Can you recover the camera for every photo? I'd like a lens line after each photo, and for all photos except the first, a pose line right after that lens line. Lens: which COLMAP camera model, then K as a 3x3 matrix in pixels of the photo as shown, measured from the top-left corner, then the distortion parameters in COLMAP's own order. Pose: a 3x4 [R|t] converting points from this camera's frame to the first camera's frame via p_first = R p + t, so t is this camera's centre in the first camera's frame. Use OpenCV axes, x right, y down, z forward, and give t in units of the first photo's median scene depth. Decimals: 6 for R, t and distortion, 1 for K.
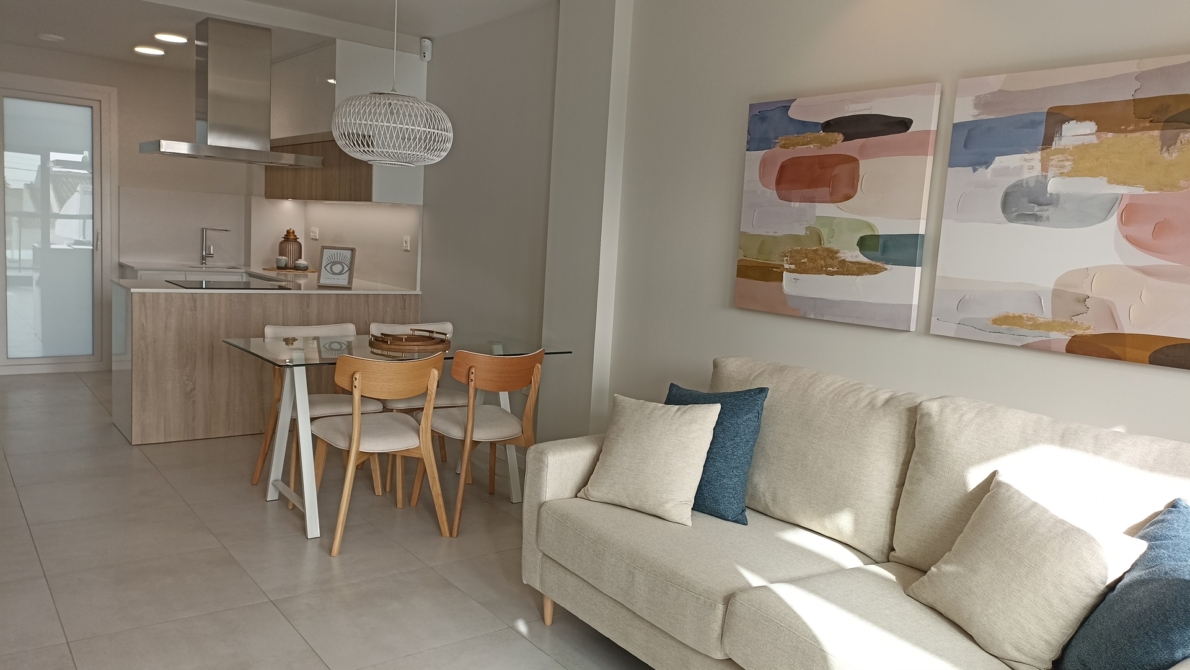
lens RADIAL K [[872.0, 0, 595.0], [0, 872.0, 335.0], [0, 0, 1]] dist [0.027562, -0.004033]
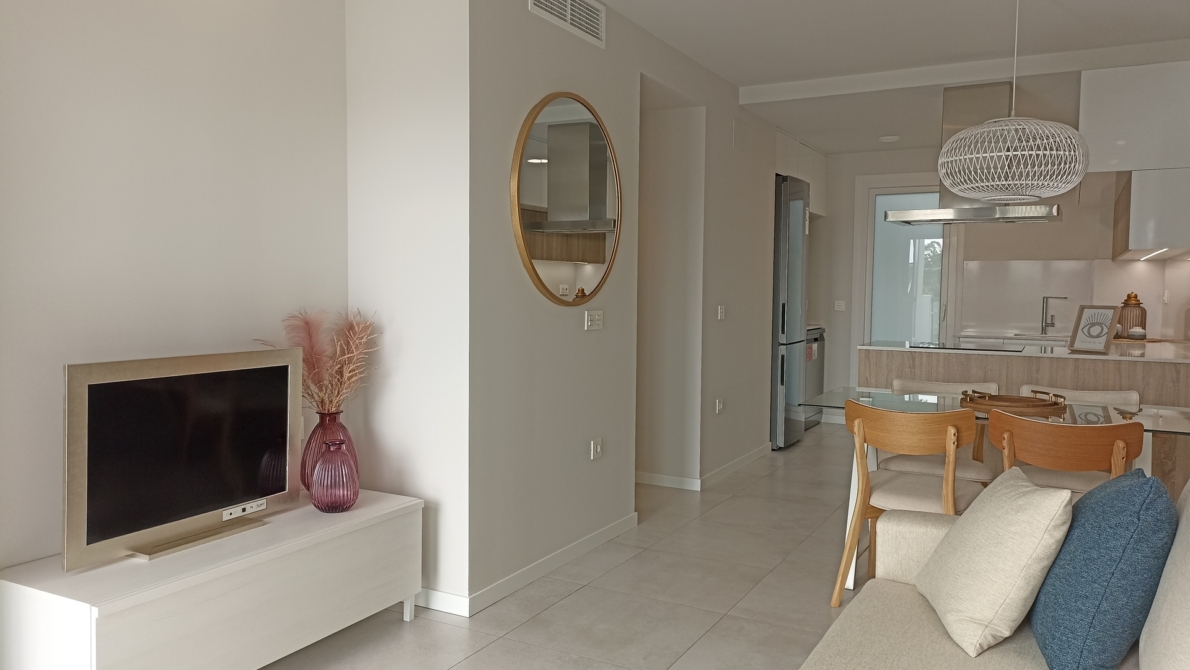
lens RADIAL K [[872.0, 0, 595.0], [0, 872.0, 335.0], [0, 0, 1]] dist [0.027562, -0.004033]
pose [[0.404888, -0.005050, -0.914352, 0.296739], [-0.092349, 0.994646, -0.046387, 0.013678], [0.909691, 0.103221, 0.402253, 0.205928]]
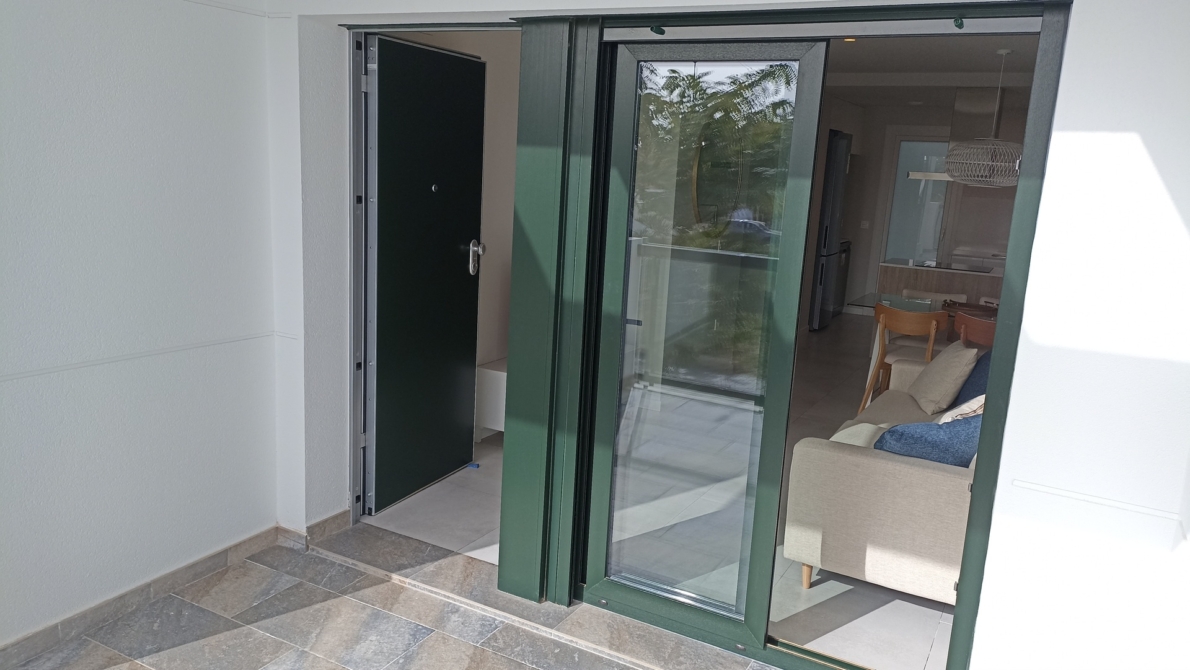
lens RADIAL K [[872.0, 0, 595.0], [0, 872.0, 335.0], [0, 0, 1]] dist [0.027562, -0.004033]
pose [[0.401502, 0.142100, -0.904767, 0.634035], [-0.140438, 0.985759, 0.092499, 0.003175], [0.905026, 0.089925, 0.415741, -0.126420]]
